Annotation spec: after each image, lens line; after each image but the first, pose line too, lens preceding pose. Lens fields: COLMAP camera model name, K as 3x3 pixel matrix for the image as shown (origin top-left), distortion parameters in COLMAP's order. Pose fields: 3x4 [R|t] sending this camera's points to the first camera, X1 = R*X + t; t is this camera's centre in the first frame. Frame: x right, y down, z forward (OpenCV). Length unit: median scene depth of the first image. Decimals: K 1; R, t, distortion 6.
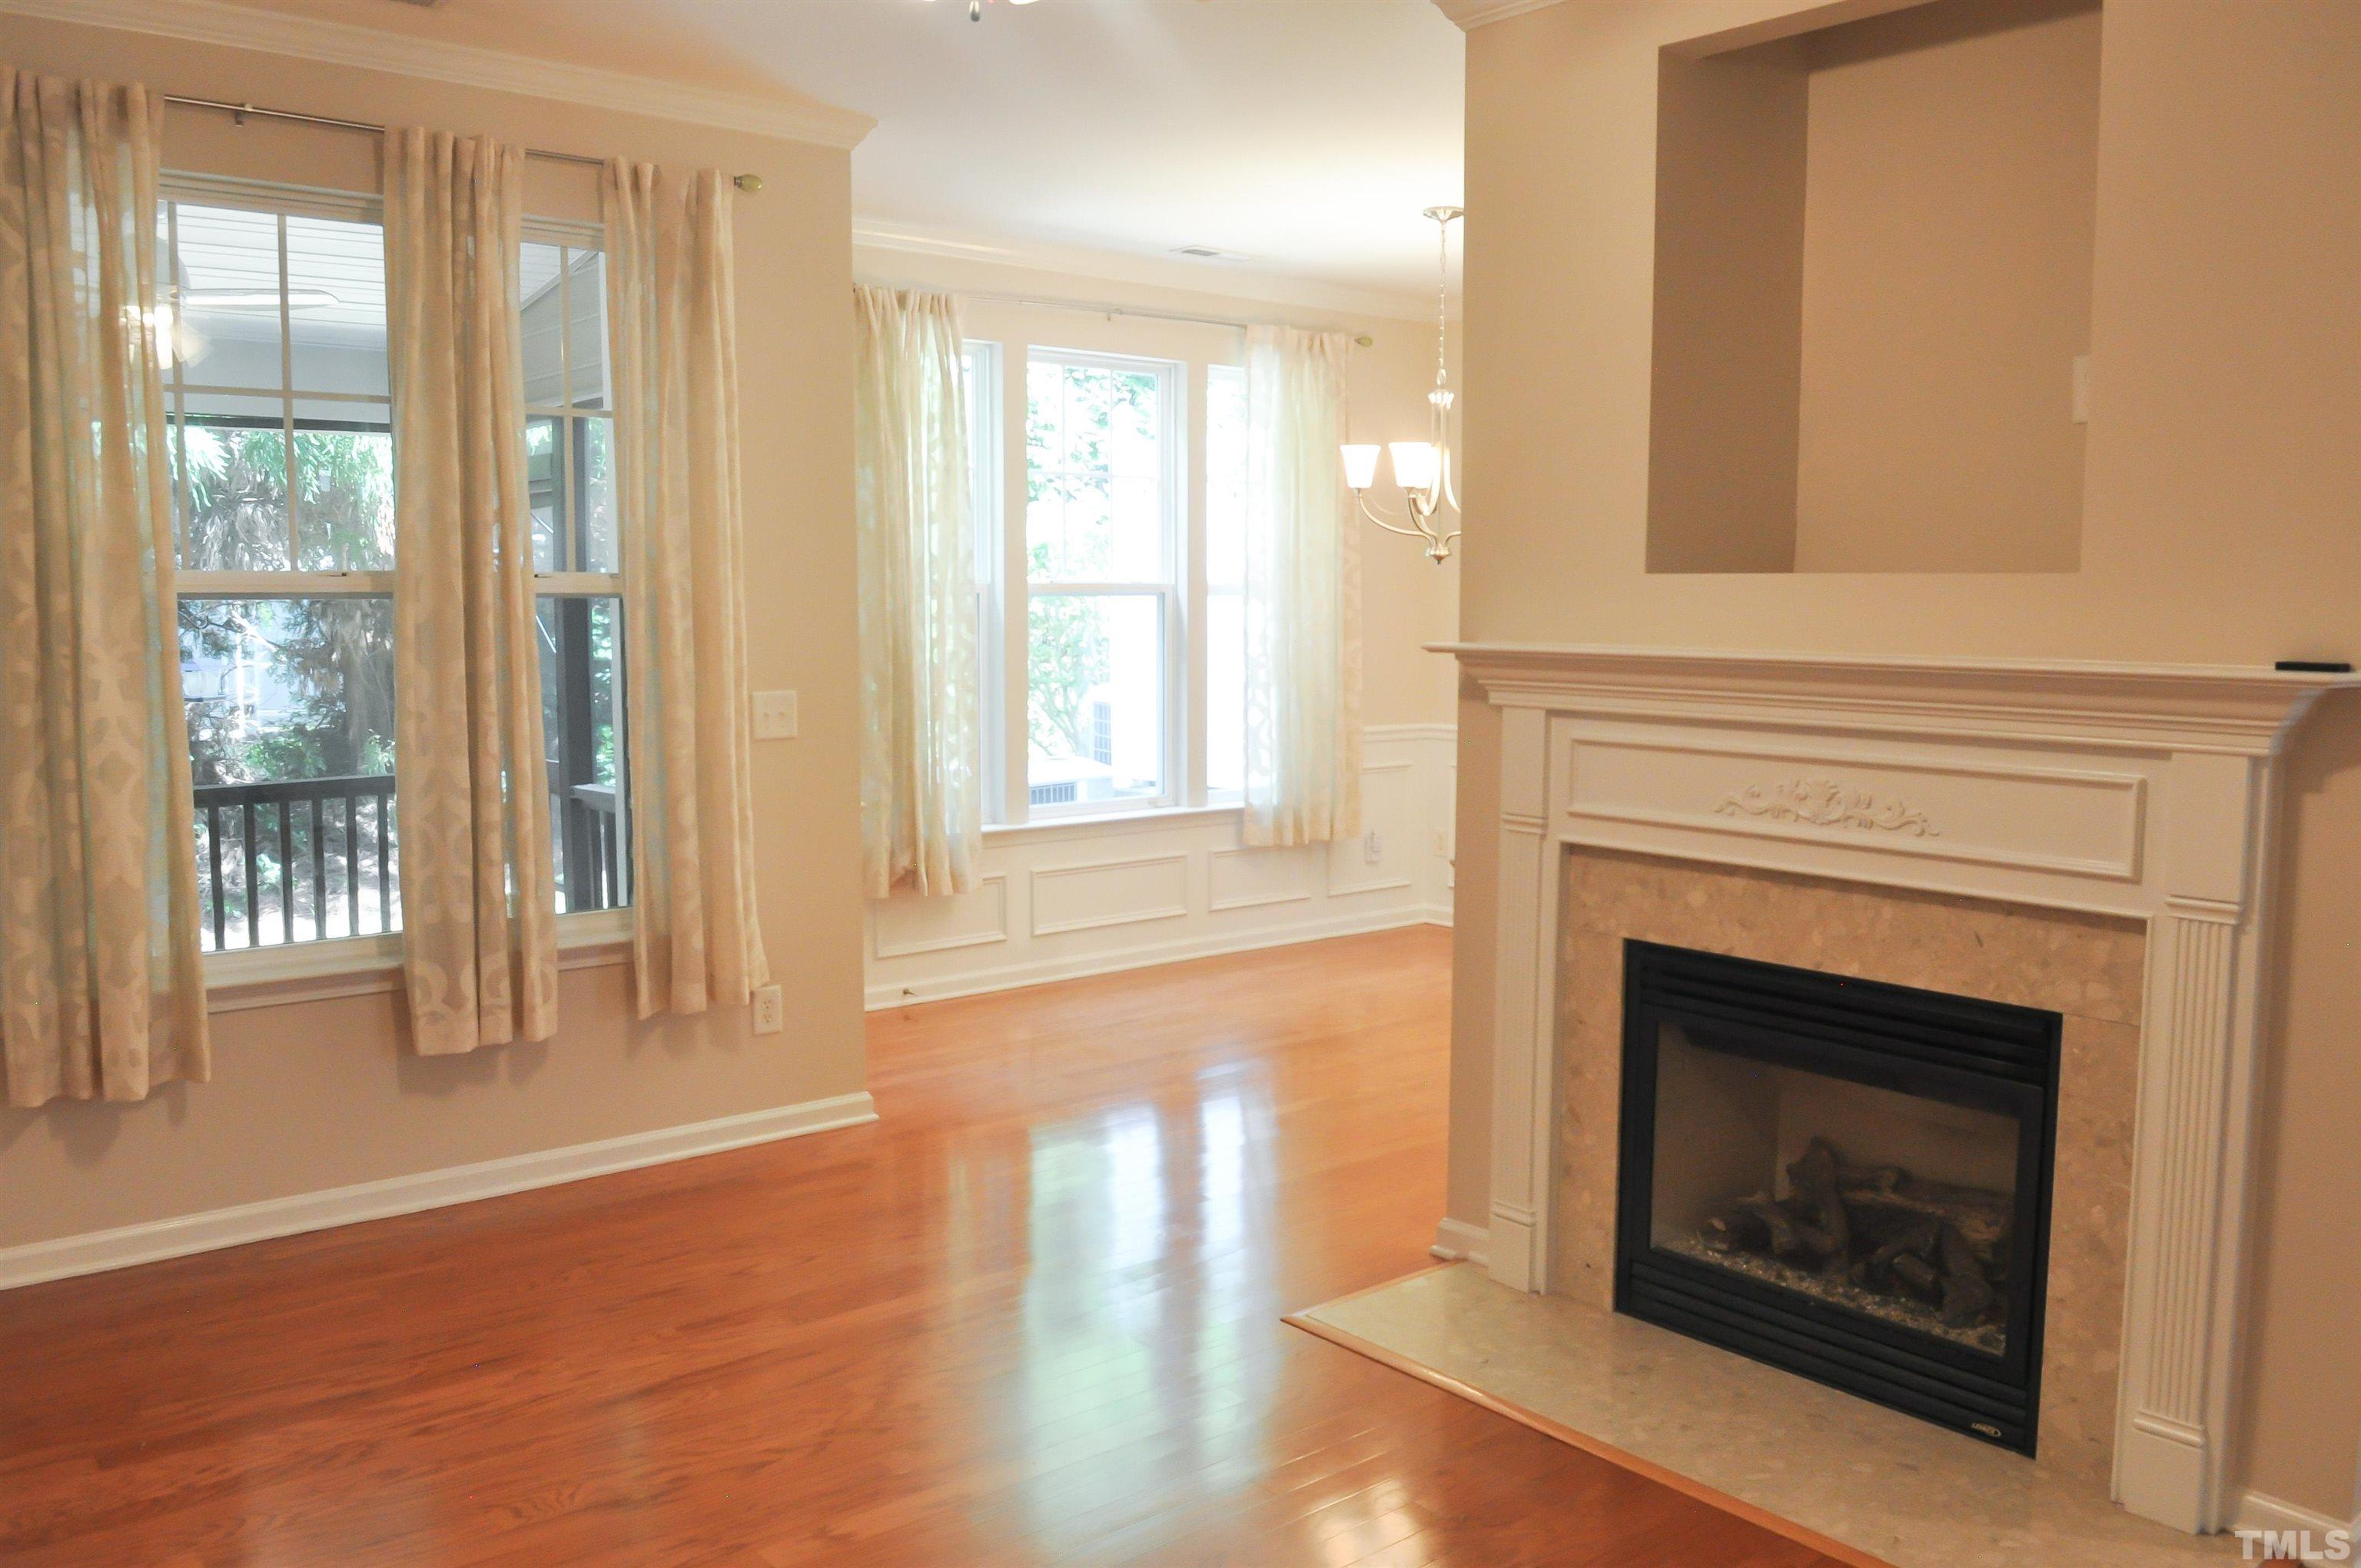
lens RADIAL K [[1857.8, 0, 1180.5], [0, 1857.8, 784.0], [0, 0, 1]] dist [-0.007830, -0.064729]
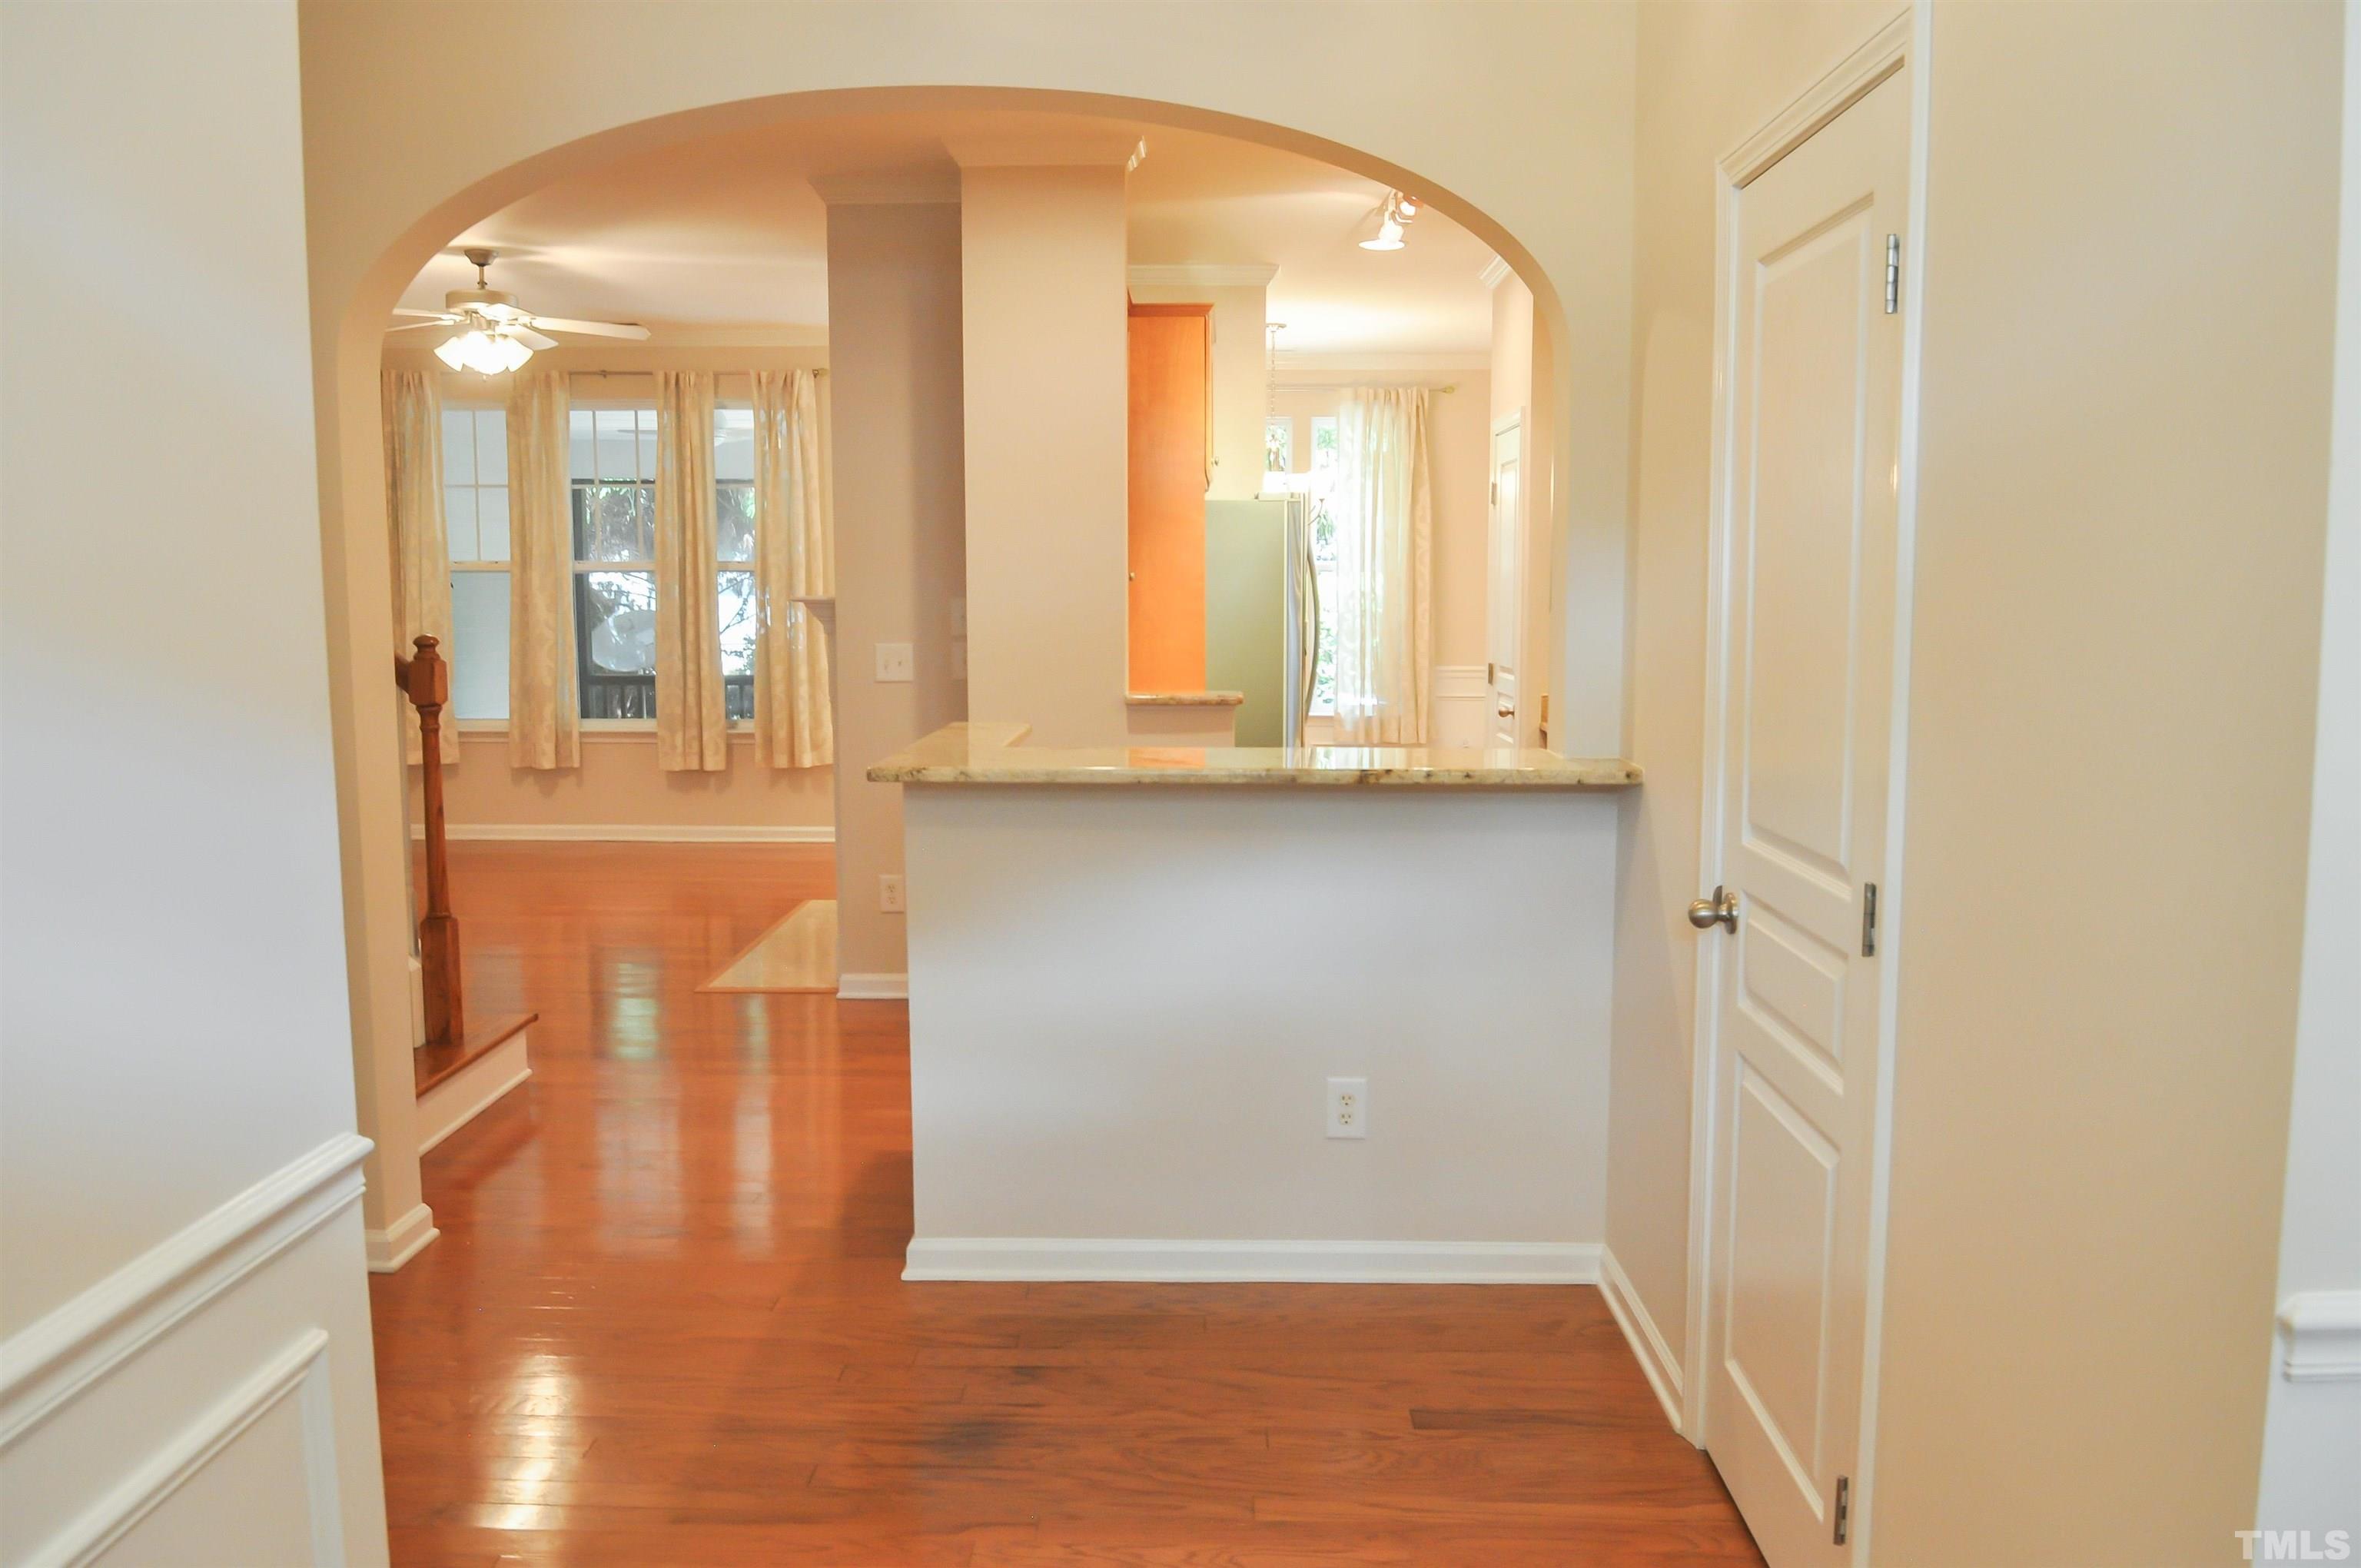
lens RADIAL K [[1768.4, 0, 1171.8], [0, 1768.4, 784.1], [0, 0, 1]] dist [-0.034663, -0.011954]
pose [[0.759739, 0.074374, -0.645961, 1.303511], [-0.065200, 0.997144, 0.038124, 0.033209], [0.646951, 0.013153, 0.762418, -0.234167]]
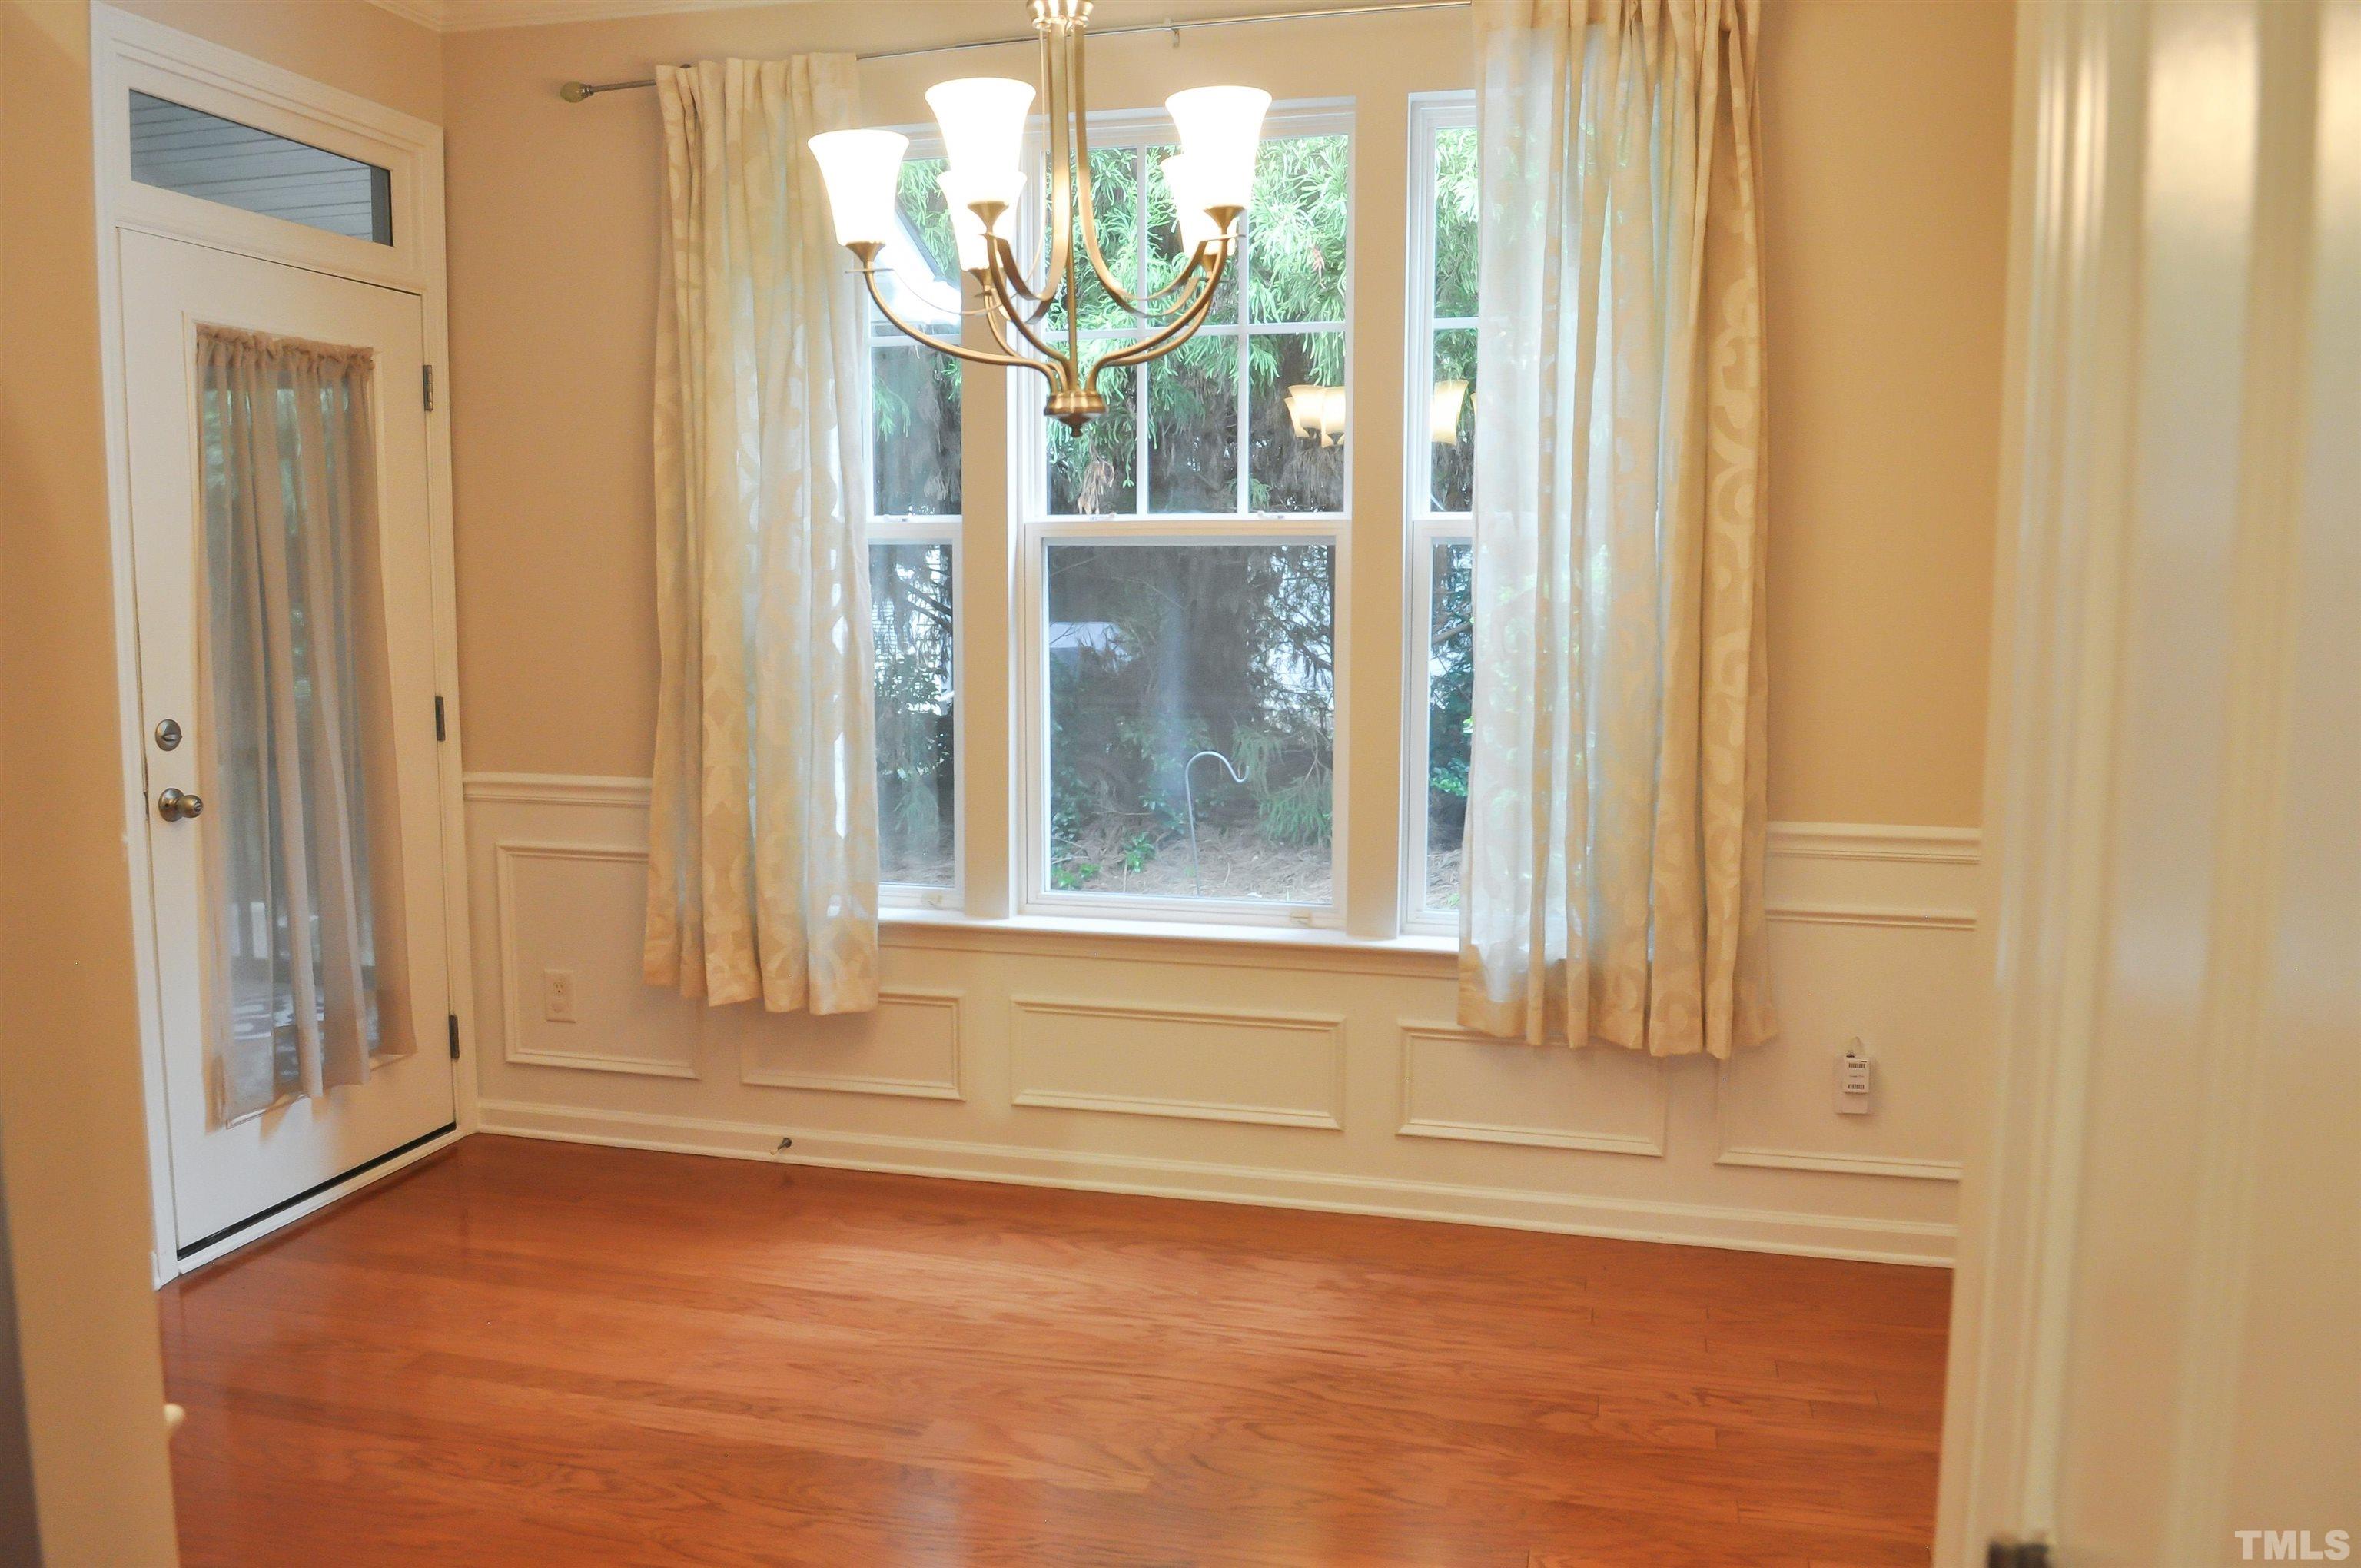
lens RADIAL K [[1768.4, 0, 1171.8], [0, 1768.4, 784.1], [0, 0, 1]] dist [-0.034663, -0.011954]
pose [[0.596681, 0.091959, -0.797192, 0.574262], [-0.086703, 0.994985, 0.049880, -0.079410], [0.797781, 0.039356, 0.601662, 0.984322]]
